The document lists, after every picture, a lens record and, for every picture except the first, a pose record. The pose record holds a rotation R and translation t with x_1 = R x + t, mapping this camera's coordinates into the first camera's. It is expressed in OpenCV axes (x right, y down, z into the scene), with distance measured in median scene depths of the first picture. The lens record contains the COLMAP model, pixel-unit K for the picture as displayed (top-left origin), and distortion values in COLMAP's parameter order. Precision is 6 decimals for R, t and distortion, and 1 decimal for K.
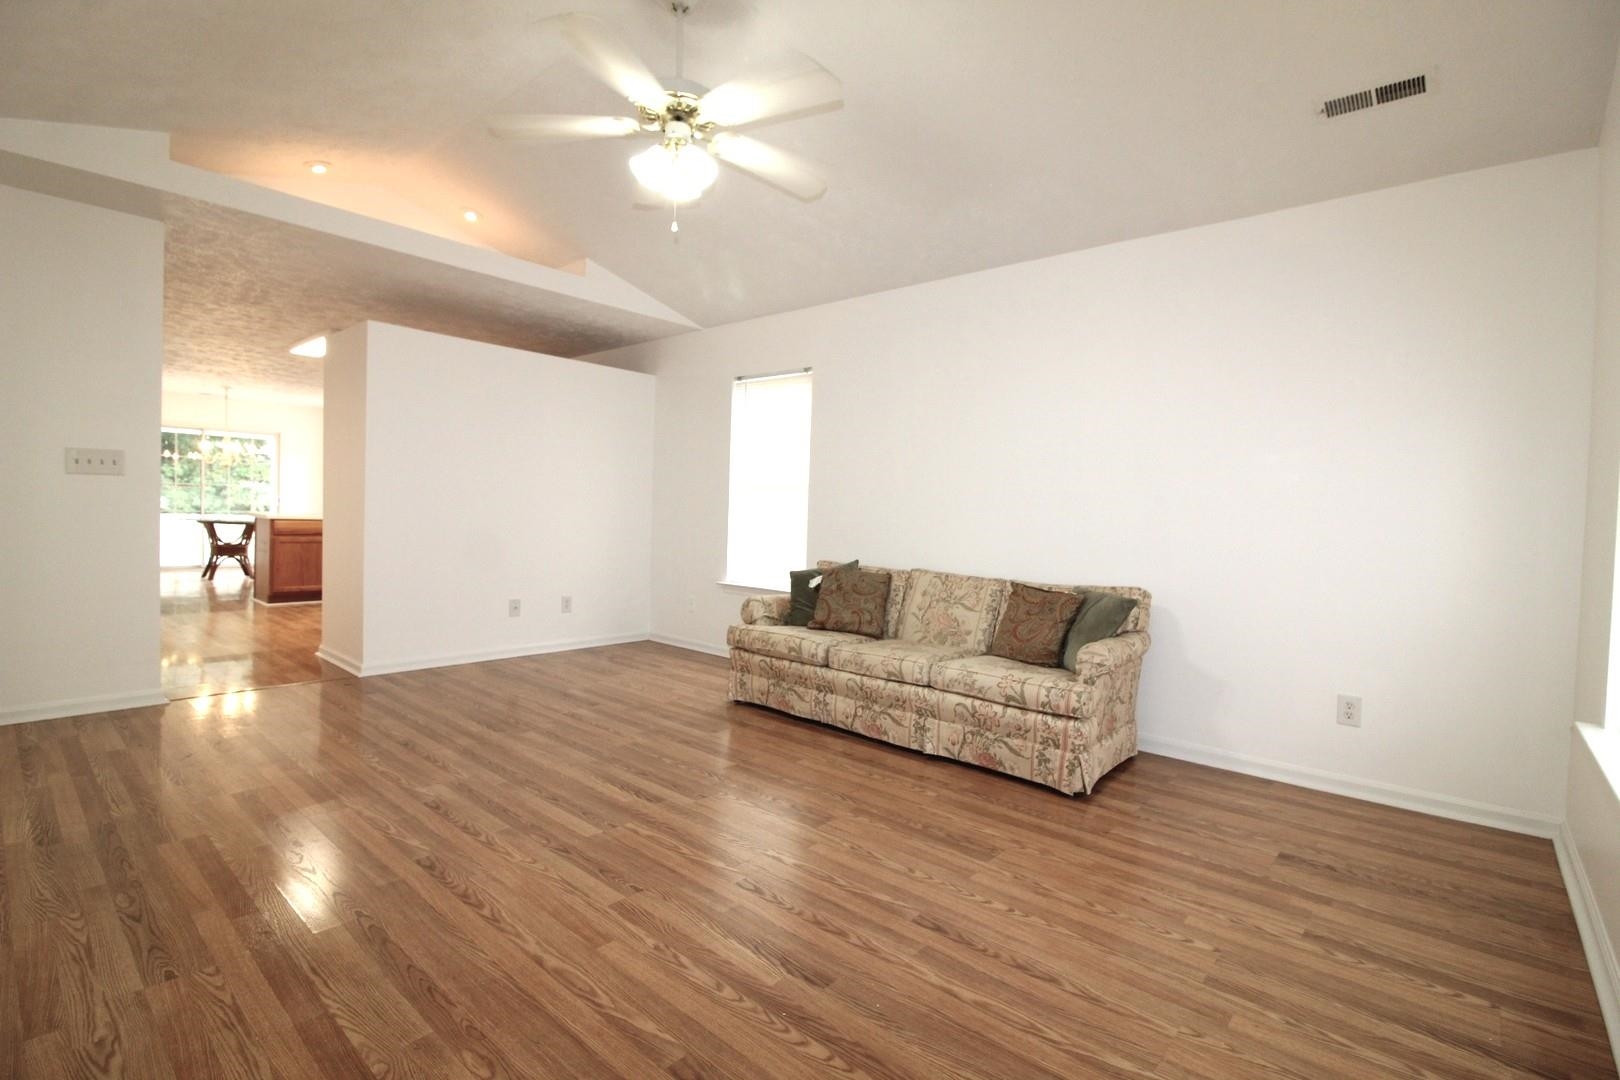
lens RADIAL K [[746.3, 0, 818.7], [0, 746.3, 535.7], [0, 0, 1]] dist [-0.016281, -0.004057]
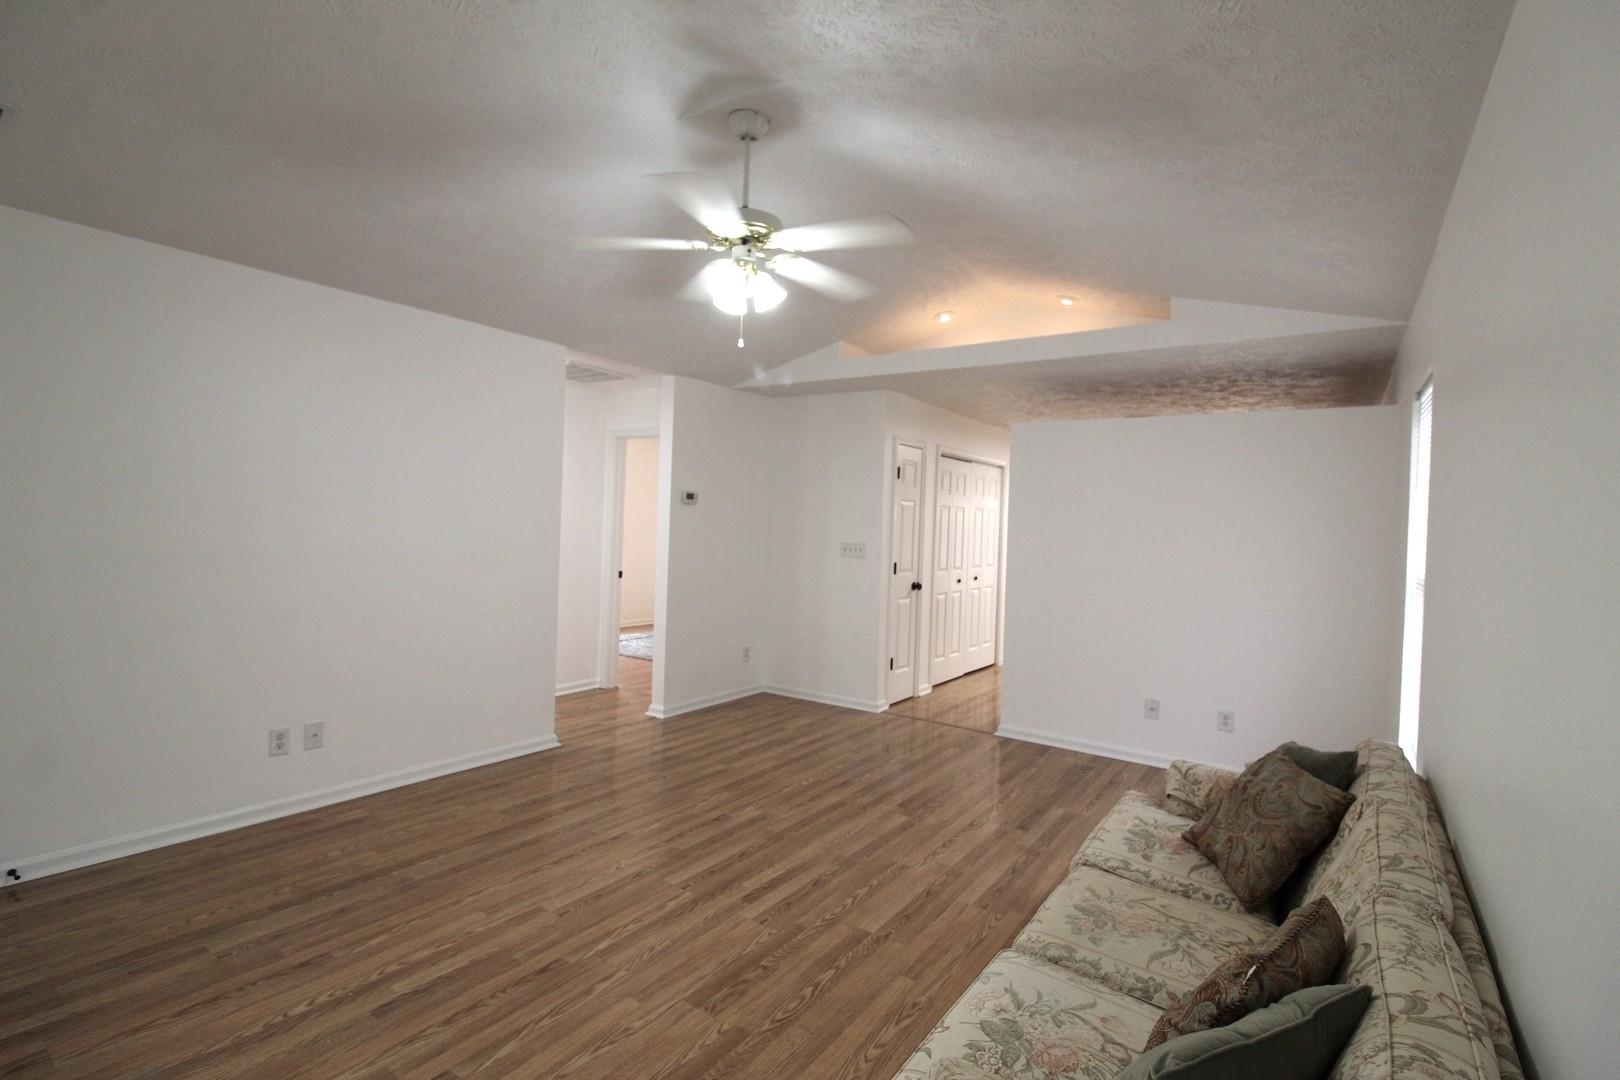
lens RADIAL K [[746.3, 0, 818.7], [0, 746.3, 535.7], [0, 0, 1]] dist [-0.016281, -0.004057]
pose [[0.112844, -0.011445, -0.993547, 0.677088], [-0.064158, 0.997763, -0.018780, -0.104827], [0.991539, 0.065863, 0.111857, 0.802475]]
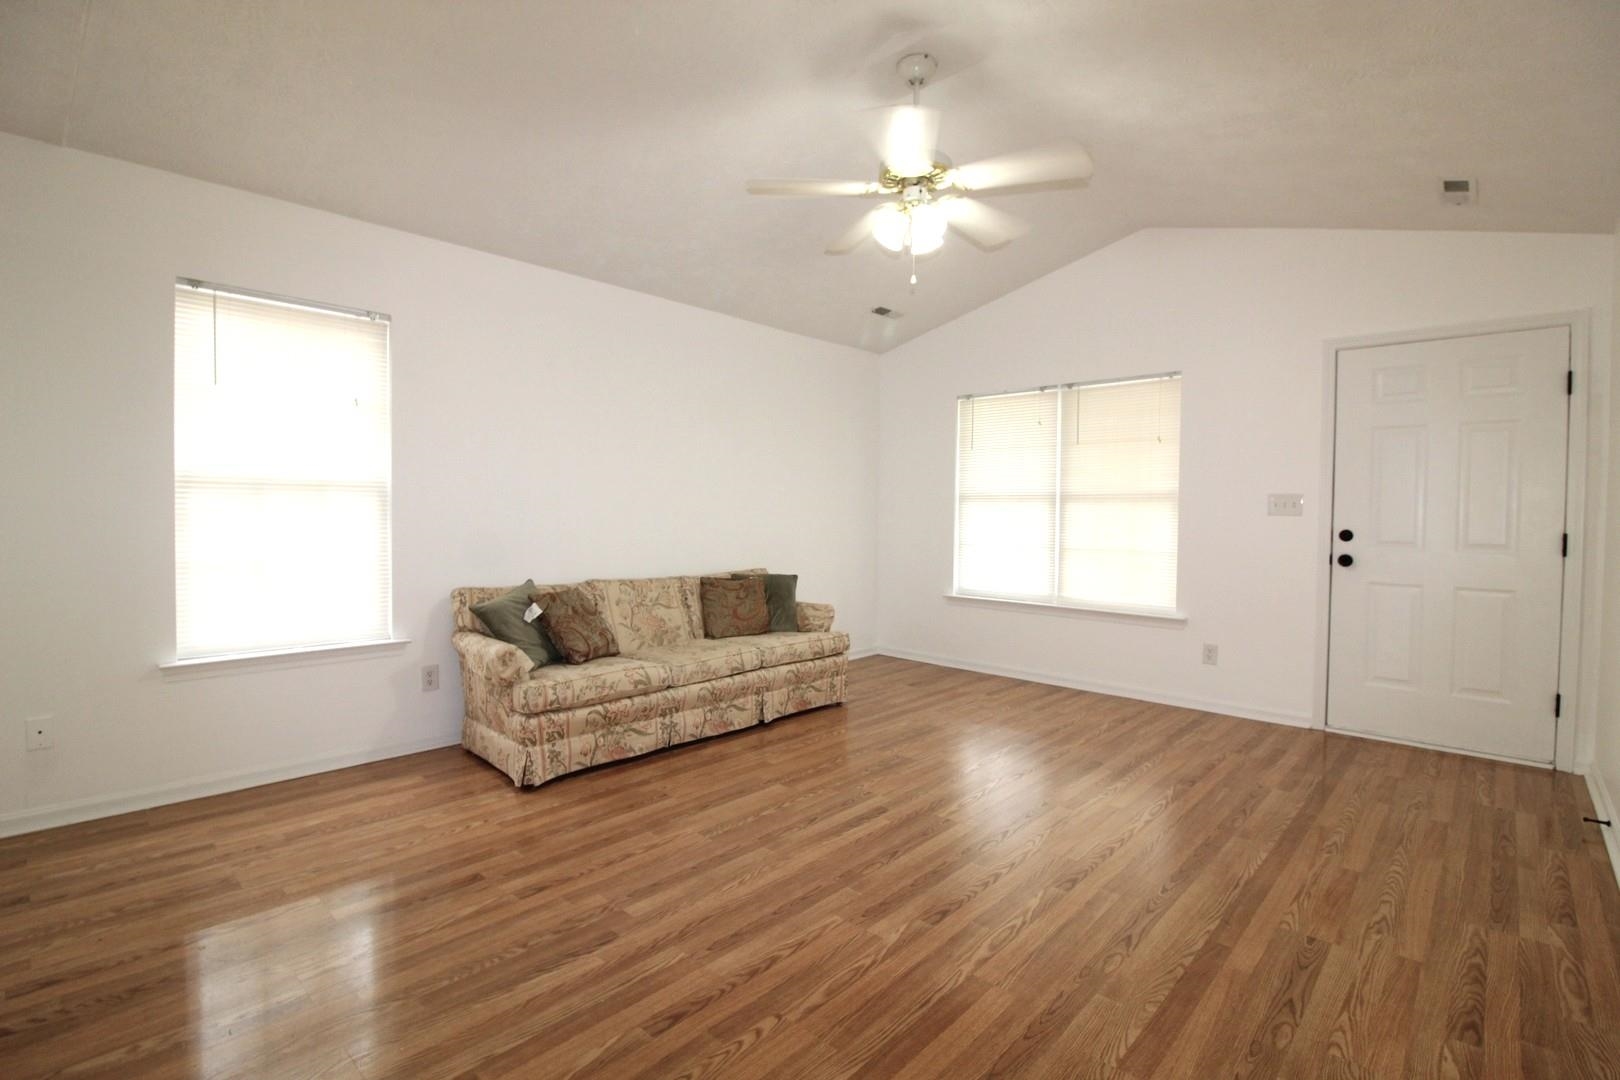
lens RADIAL K [[751.0, 0, 814.2], [0, 751.0, 532.1], [0, 0, 1]] dist [0.004341, -0.014649]
pose [[0.033889, -0.057301, 0.997782, -1.066181], [0.023063, 0.998134, 0.056538, -0.083782], [-0.999159, 0.021096, 0.035147, 0.887711]]
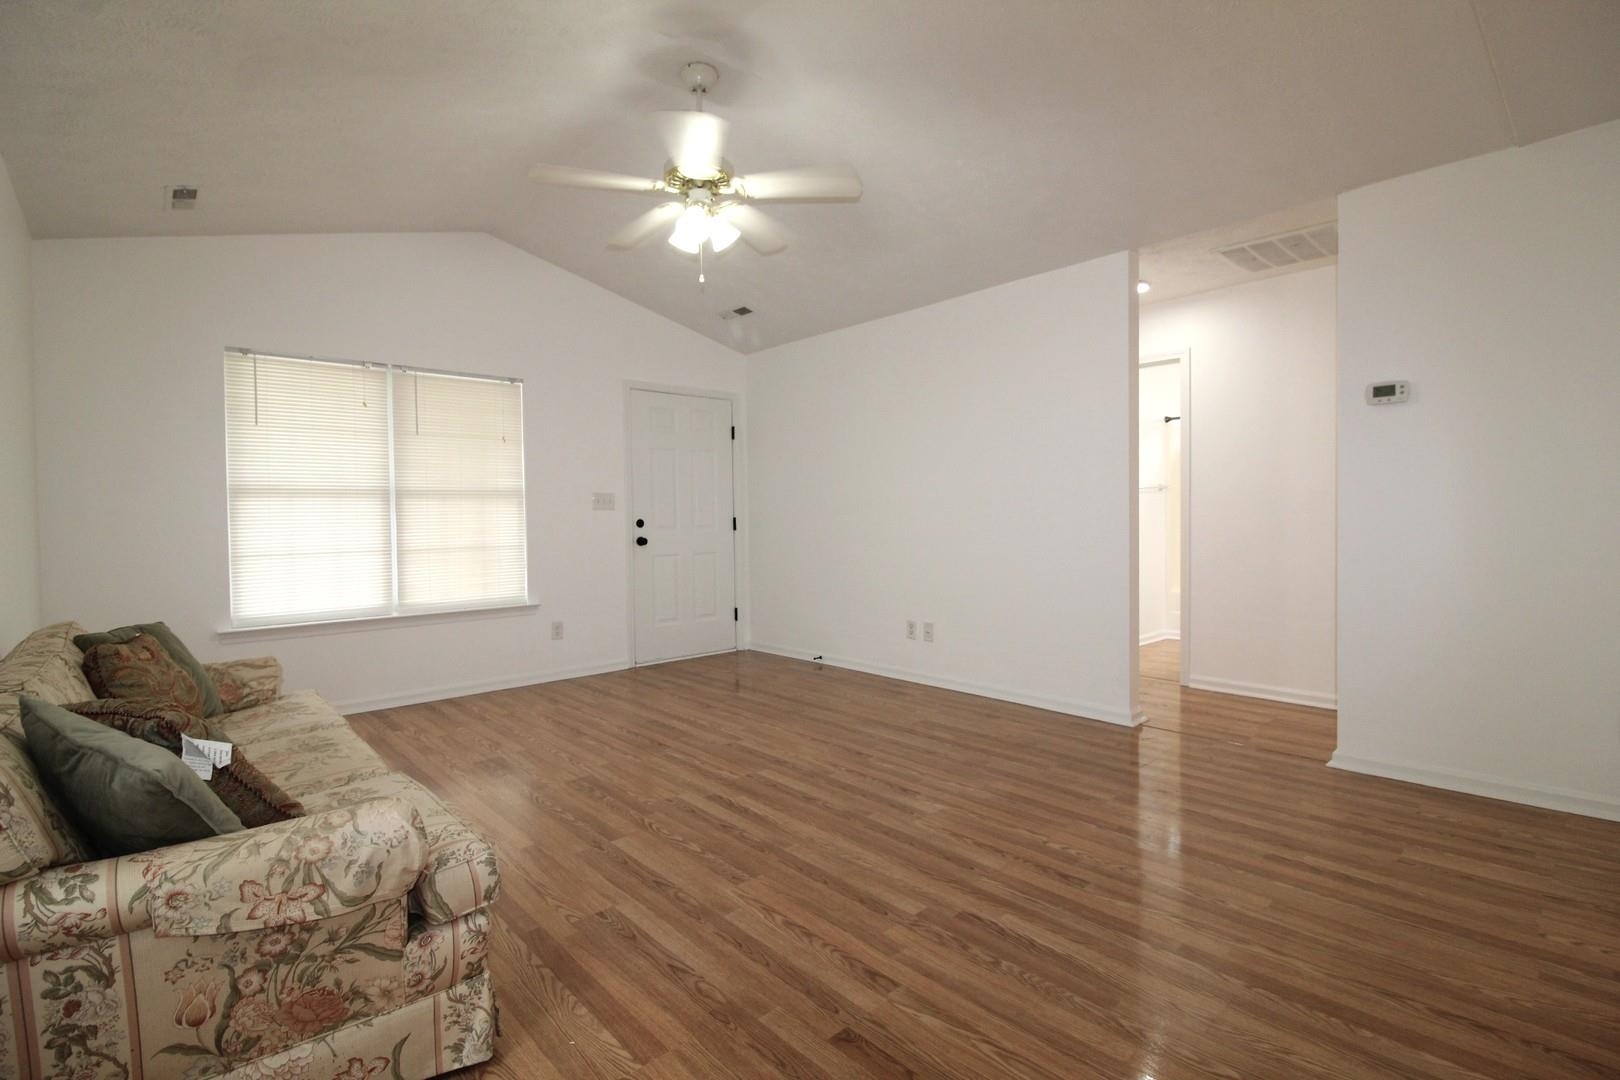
lens RADIAL K [[751.0, 0, 814.2], [0, 751.0, 532.1], [0, 0, 1]] dist [0.004341, -0.014649]
pose [[-0.993043, -0.019682, 0.116093, -0.405309], [-0.012882, 0.998173, 0.059032, -0.075076], [-0.117043, 0.057126, -0.991483, 1.714823]]
